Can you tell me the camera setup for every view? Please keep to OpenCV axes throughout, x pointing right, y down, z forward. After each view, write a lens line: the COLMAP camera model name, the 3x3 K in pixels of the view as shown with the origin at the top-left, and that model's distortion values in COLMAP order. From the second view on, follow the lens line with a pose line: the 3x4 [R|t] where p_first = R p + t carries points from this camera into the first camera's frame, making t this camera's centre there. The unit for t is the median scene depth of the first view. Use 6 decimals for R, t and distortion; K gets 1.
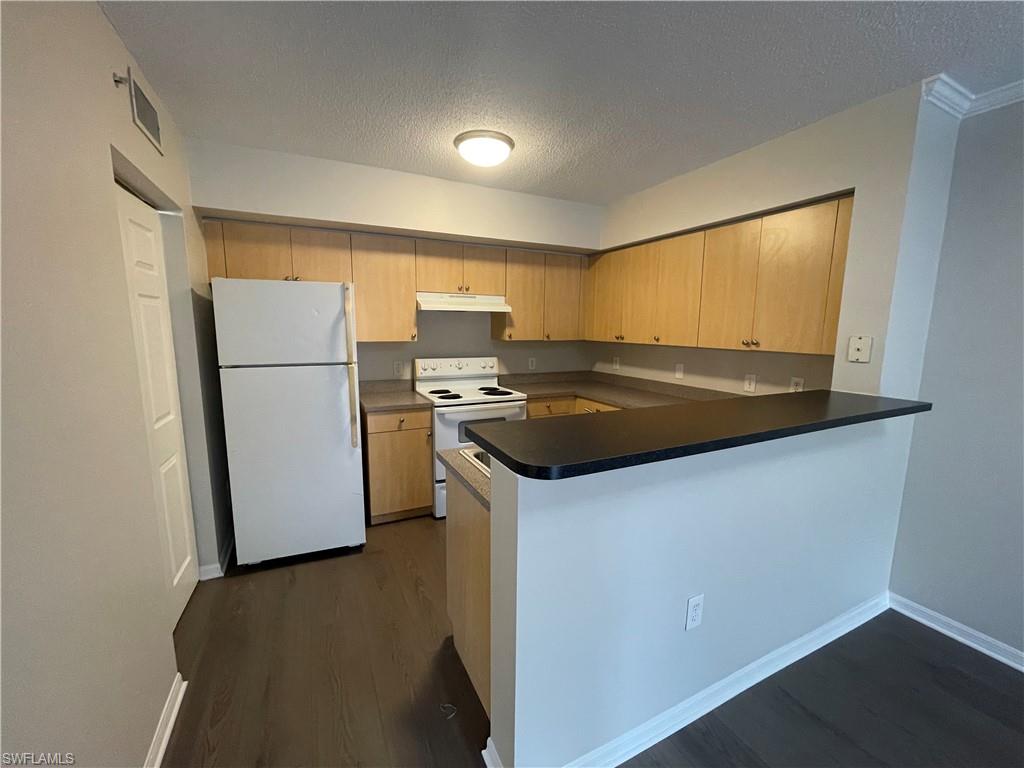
lens RADIAL K [[412.0, 0, 508.6], [0, 412.0, 386.0], [0, 0, 1]] dist [-0.000712, -0.000374]
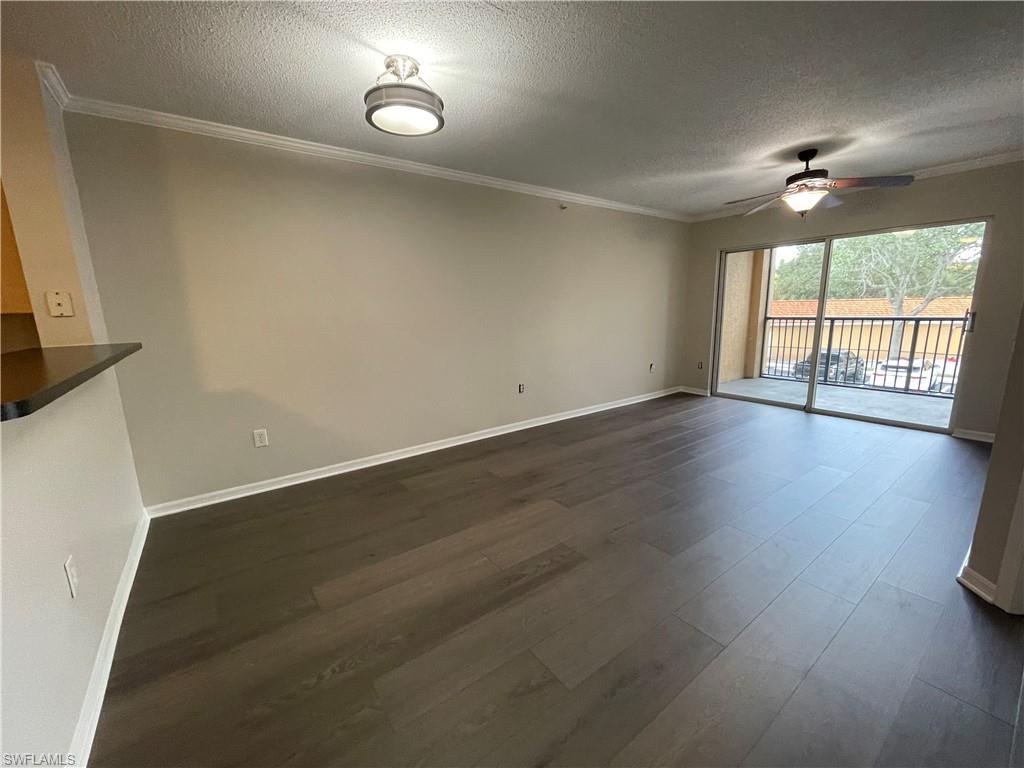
lens RADIAL K [[413.4, 0, 509.3], [0, 413.4, 386.3], [0, 0, 1]] dist [-0.002365, 0.000088]
pose [[-0.173844, -0.193163, 0.965643, -0.258996], [0.163888, 0.961225, 0.221784, 0.042279], [-0.971040, 0.196813, -0.135446, 0.034095]]
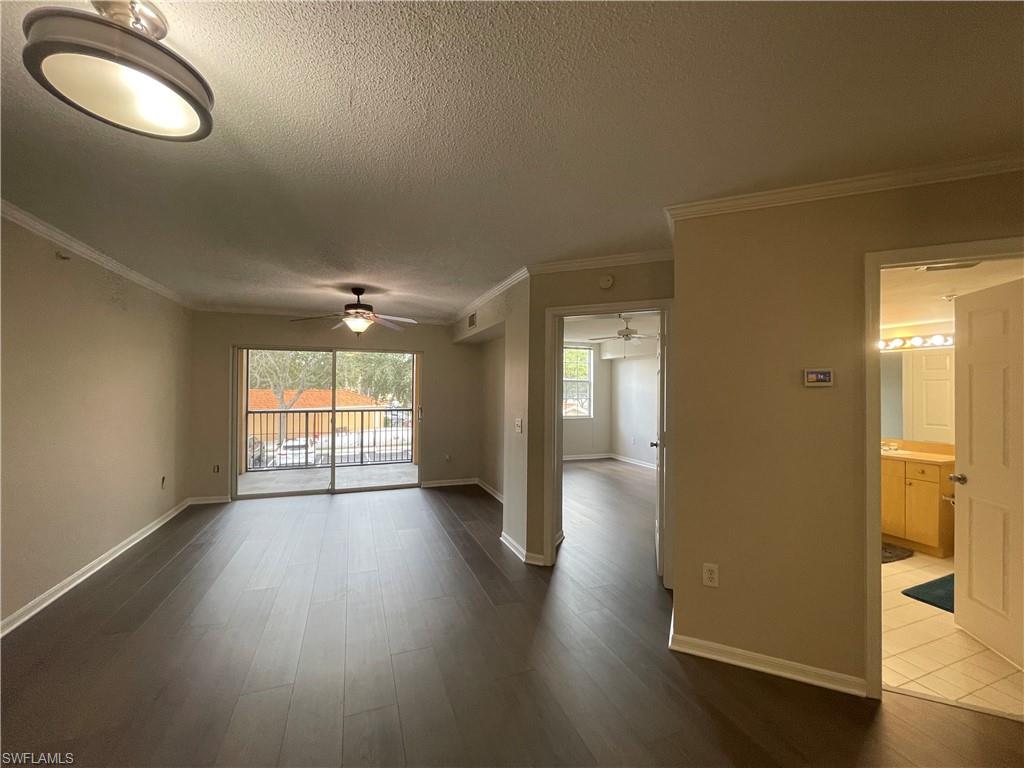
lens RADIAL K [[412.0, 0, 508.6], [0, 412.0, 386.0], [0, 0, 1]] dist [-0.000712, -0.000374]
pose [[-0.995078, -0.016281, 0.097743, 0.108824], [-0.002746, 0.990561, 0.137042, -0.044933], [-0.099052, 0.136099, -0.985731, 0.372944]]
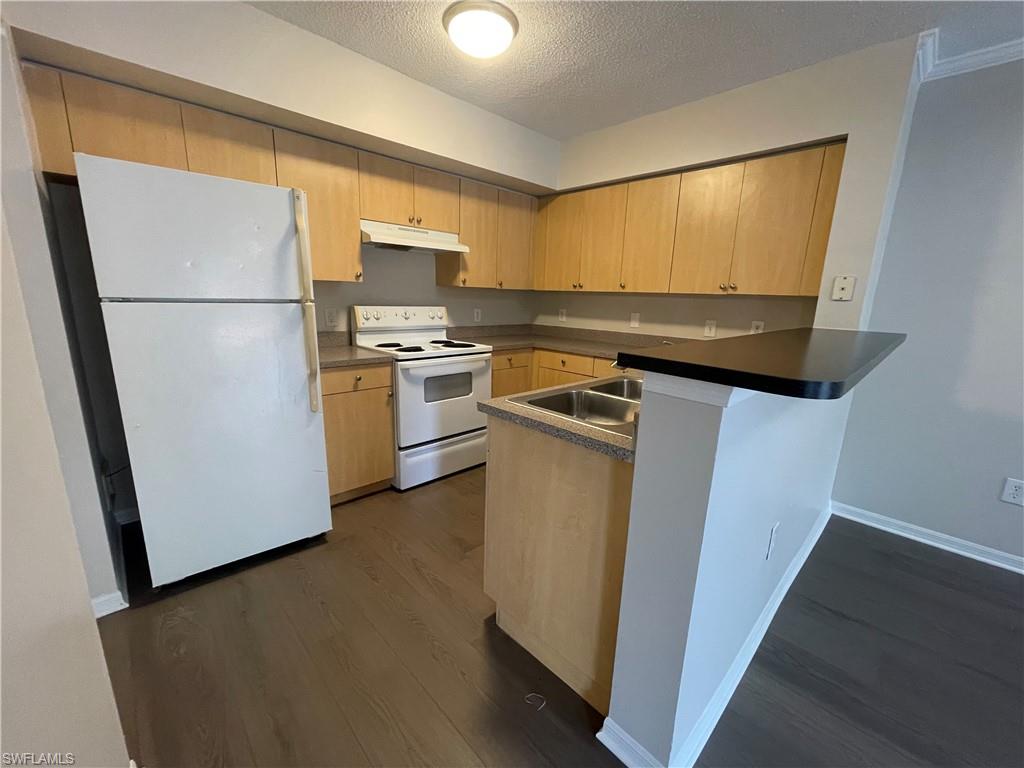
lens RADIAL K [[412.0, 0, 508.6], [0, 412.0, 386.0], [0, 0, 1]] dist [-0.000712, -0.000374]
pose [[0.950956, -0.047706, 0.305626, -0.213667], [0.023109, 0.996231, 0.083601, 0.035337], [-0.308462, -0.072438, 0.948474, 0.130133]]
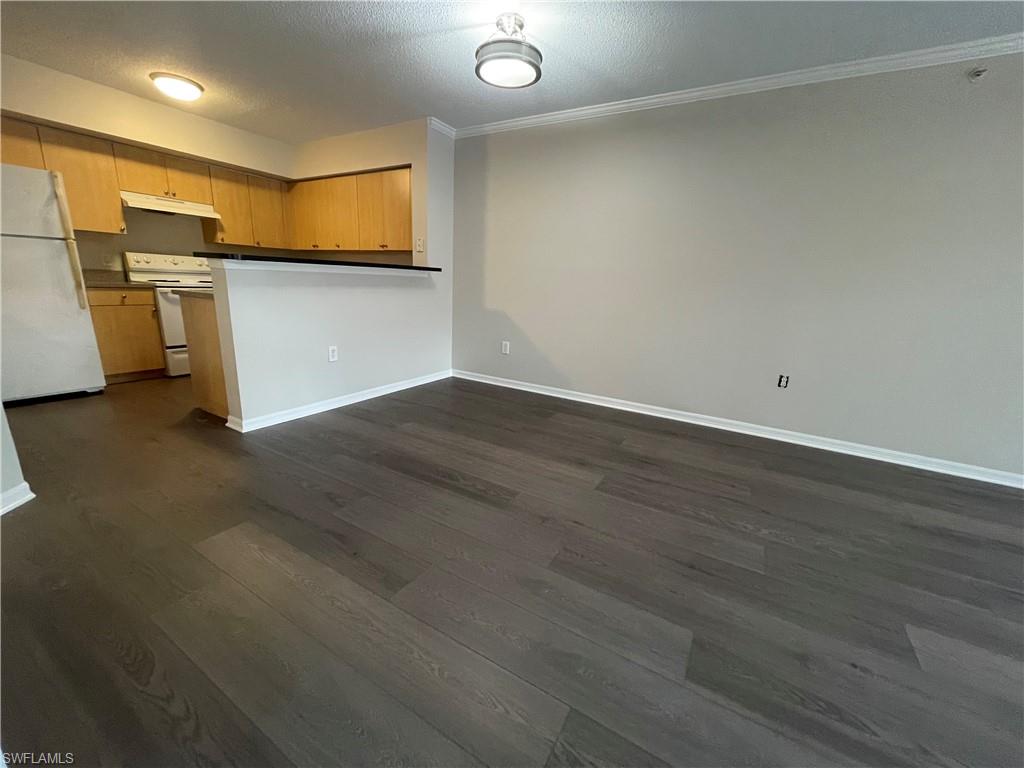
lens RADIAL K [[412.0, 0, 508.6], [0, 412.0, 386.0], [0, 0, 1]] dist [-0.000712, -0.000374]
pose [[0.837659, -0.106841, 0.535642, 0.017843], [0.041959, 0.990371, 0.131925, 0.222357], [-0.544579, -0.088033, 0.834077, -0.652999]]
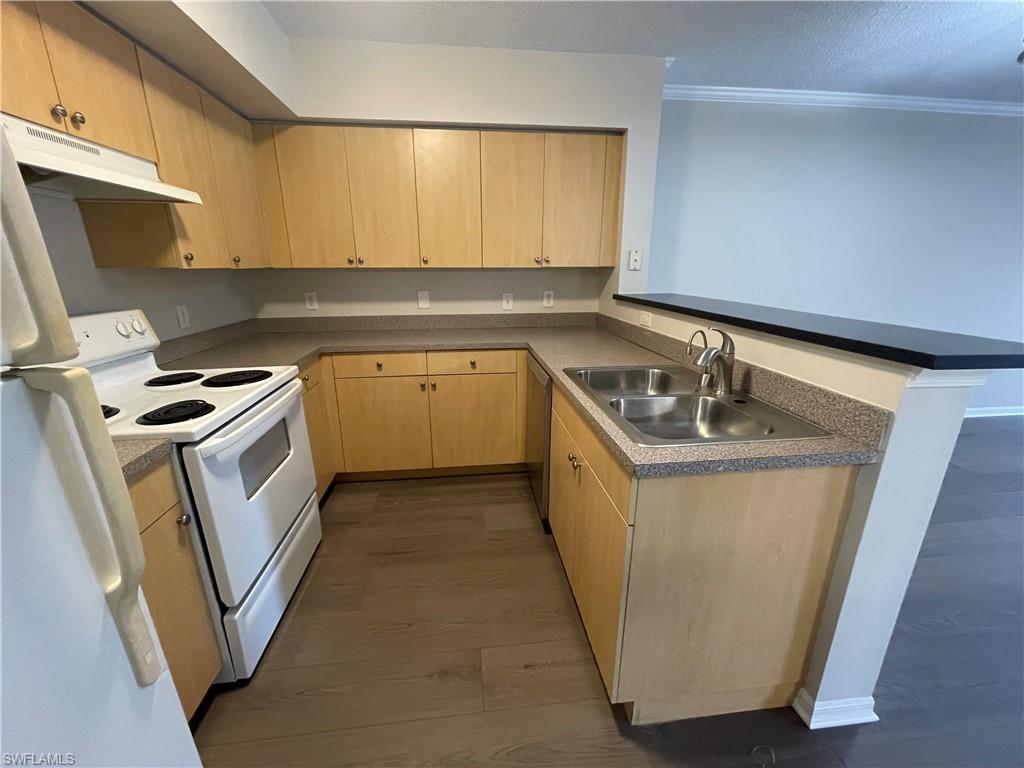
lens RADIAL K [[413.4, 0, 509.3], [0, 413.4, 386.3], [0, 0, 1]] dist [-0.002365, 0.000088]
pose [[0.330951, -0.276846, 0.902124, -0.392403], [0.141750, 0.959734, 0.242524, -0.049572], [-0.932941, 0.047612, 0.356868, 0.563712]]
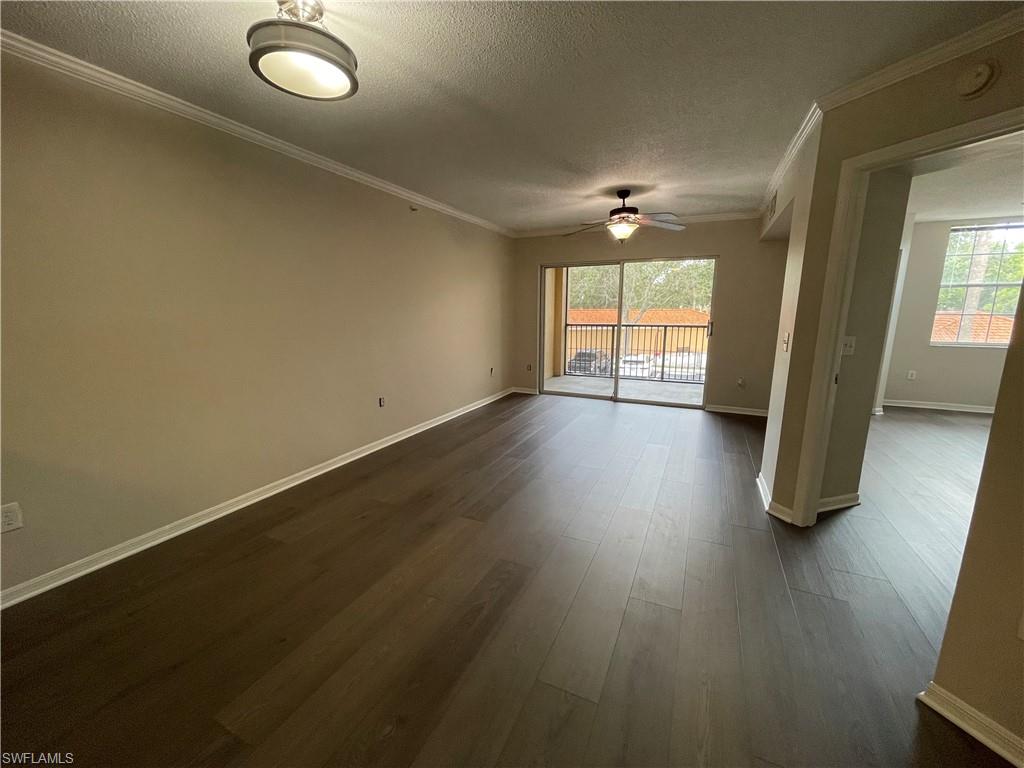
lens RADIAL K [[412.0, 0, 508.6], [0, 412.0, 386.0], [0, 0, 1]] dist [-0.000712, -0.000374]
pose [[-0.619047, -0.154807, 0.769945, -0.126895], [0.108480, 0.954127, 0.279058, 0.008520], [-0.777825, 0.256274, -0.573857, 0.217296]]
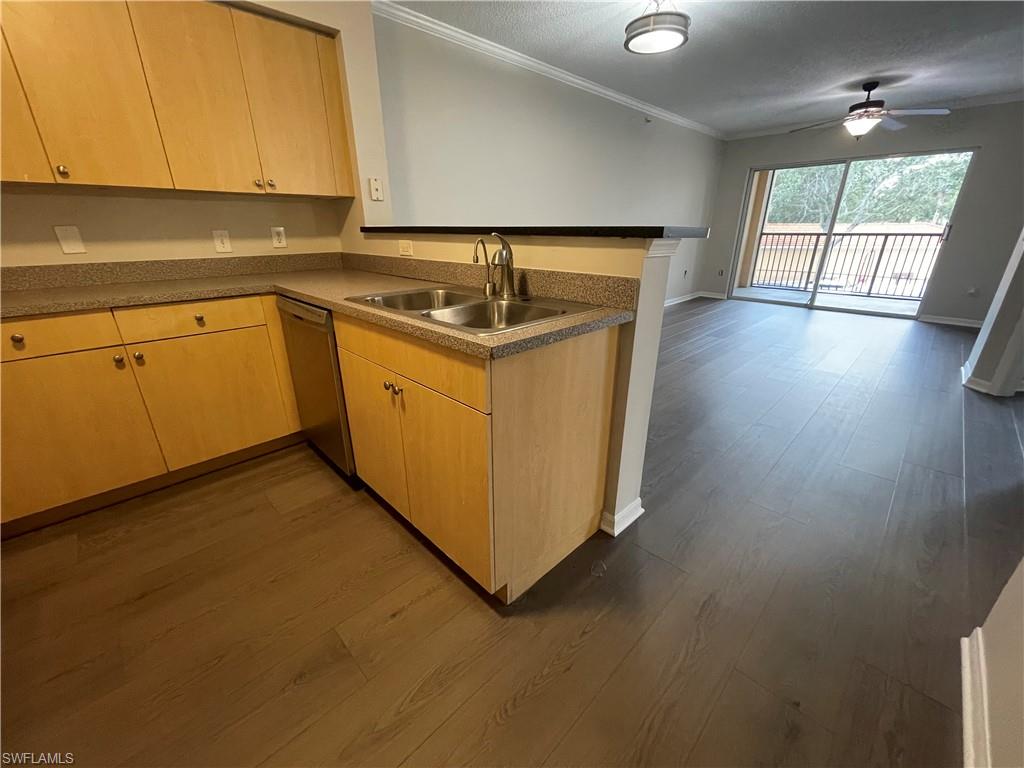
lens RADIAL K [[412.7, 0, 509.5], [0, 412.7, 386.0], [0, 0, 1]] dist [0.000338, 0.000159]
pose [[-0.314548, -0.351782, 0.881651, -0.384470], [0.137950, 0.901994, 0.409116, -0.003965], [-0.939164, 0.250311, -0.235192, 0.653653]]
